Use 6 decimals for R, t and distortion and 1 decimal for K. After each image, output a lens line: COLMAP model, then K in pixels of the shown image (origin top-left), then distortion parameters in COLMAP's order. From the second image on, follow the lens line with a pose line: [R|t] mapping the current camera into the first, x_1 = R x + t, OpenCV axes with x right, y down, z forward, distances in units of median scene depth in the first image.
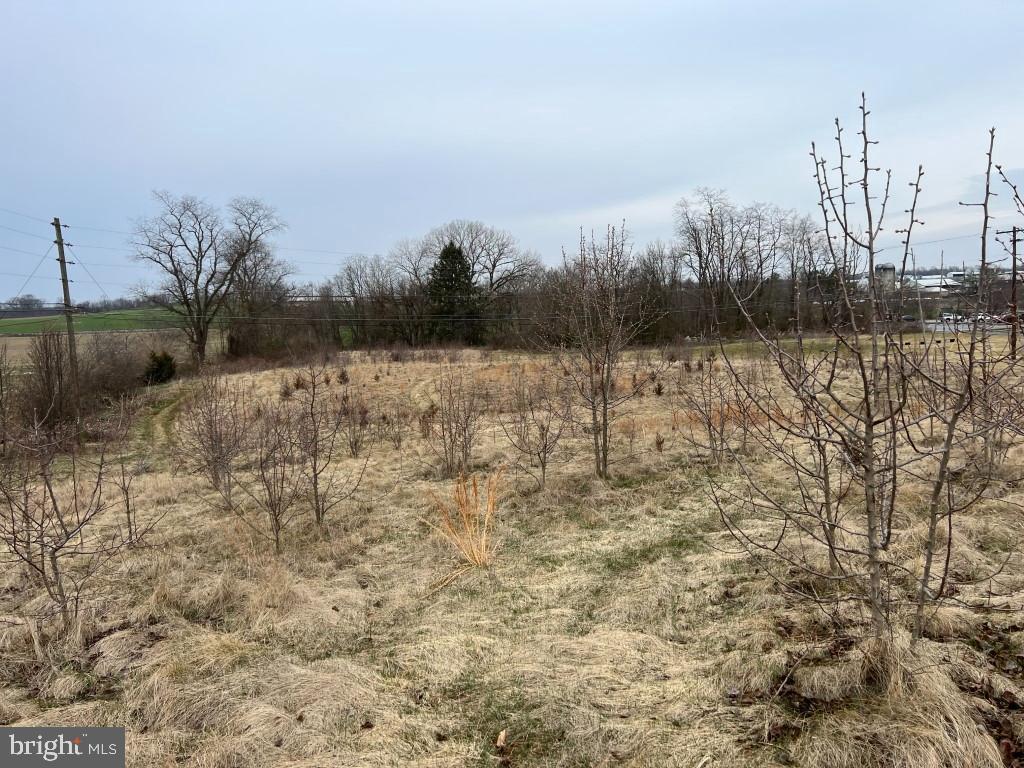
lens RADIAL K [[784.0, 0, 512.0], [0, 784.0, 384.0], [0, 0, 1]] dist [0.001645, -0.000738]
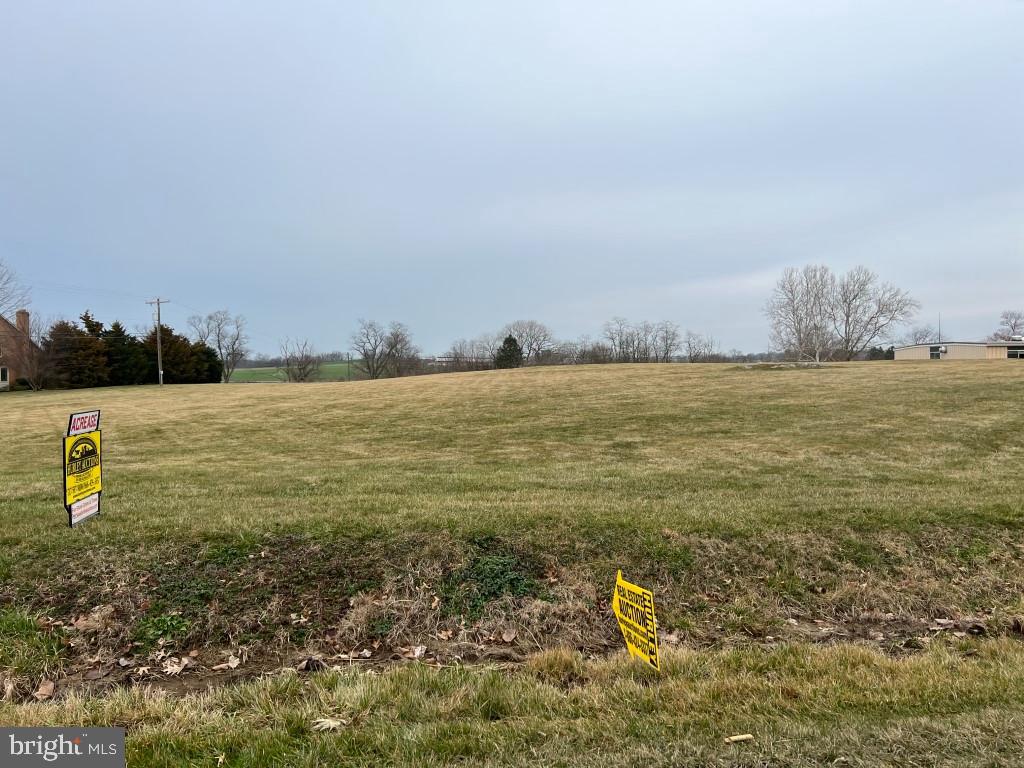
lens RADIAL K [[777.7, 0, 512.0], [0, 777.7, 384.0], [0, 0, 1]] dist [-0.003060, -0.001358]
pose [[0.979860, 0.033693, -0.196824, 0.337884], [-0.047859, 0.996560, -0.067662, 0.059186], [0.193867, 0.075719, 0.978101, -0.864922]]
